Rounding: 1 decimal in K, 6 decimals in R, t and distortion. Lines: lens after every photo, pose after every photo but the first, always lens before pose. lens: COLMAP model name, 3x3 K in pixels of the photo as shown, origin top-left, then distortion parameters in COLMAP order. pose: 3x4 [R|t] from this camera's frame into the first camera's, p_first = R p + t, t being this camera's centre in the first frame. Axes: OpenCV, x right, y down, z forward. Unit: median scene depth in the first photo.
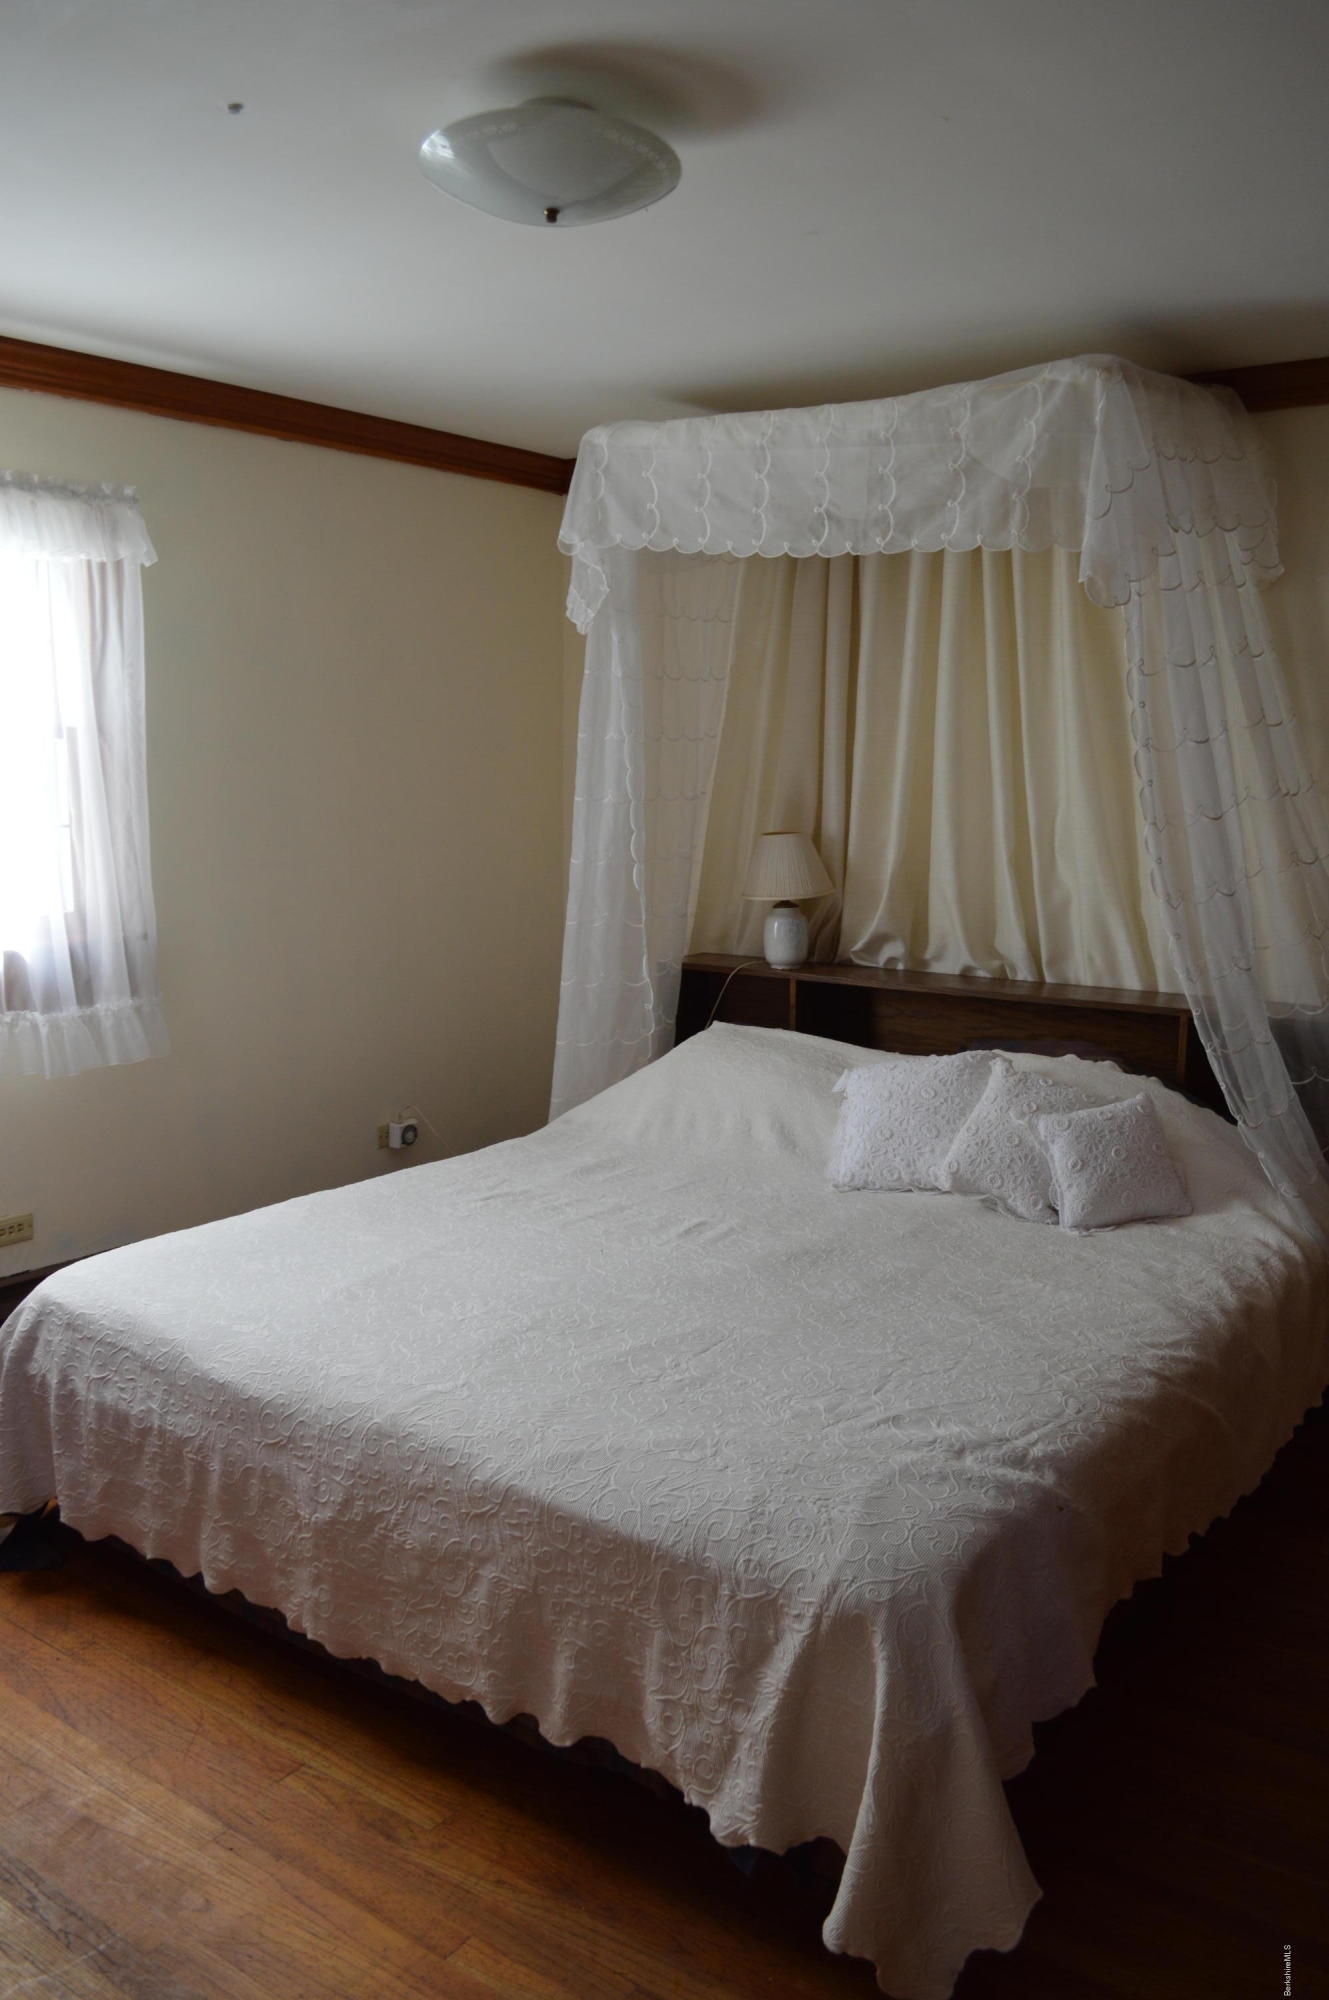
lens RADIAL K [[1608.2, 0, 697.9], [0, 1608.2, 1001.0], [0, 0, 1]] dist [-0.082577, 0.009393]
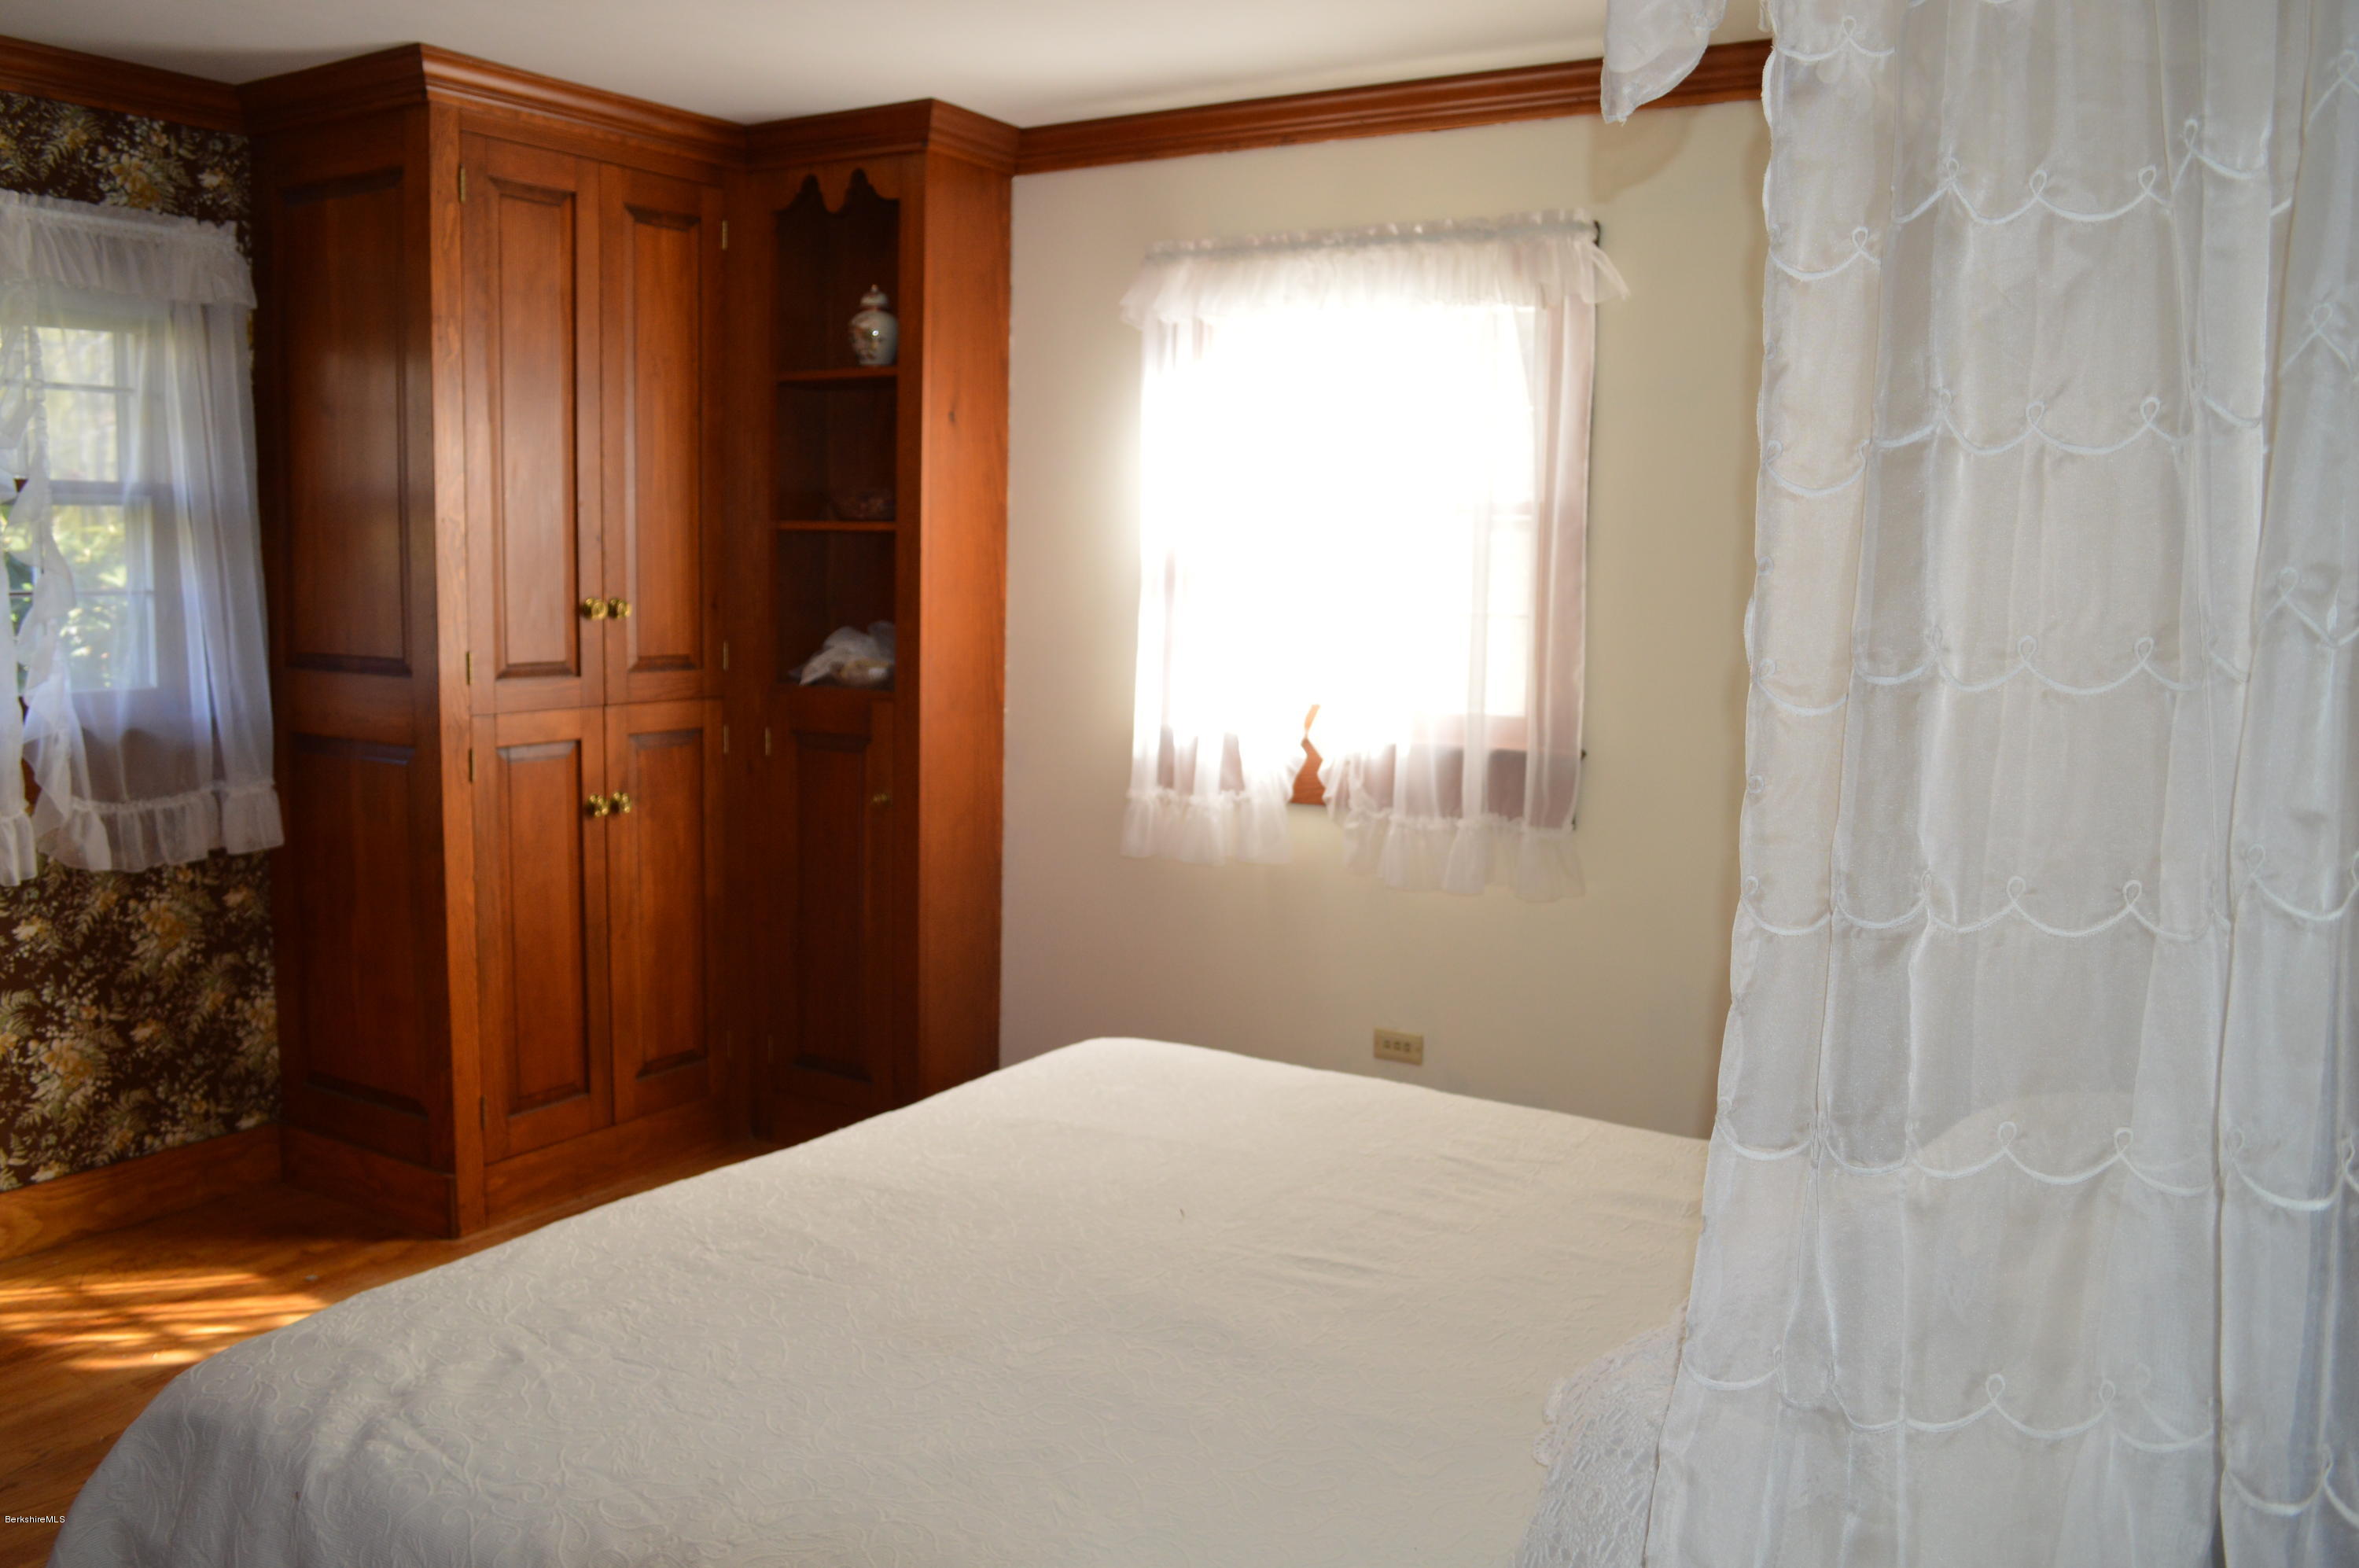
lens RADIAL K [[1897.0, 0, 1177.8], [0, 1897.0, 814.6], [0, 0, 1]] dist [-0.082577, 0.009393]
pose [[0.047978, 0.132369, -0.990039, 0.690004], [-0.164681, 0.978664, 0.122868, -0.110814], [0.985179, 0.157146, 0.068753, 0.838829]]
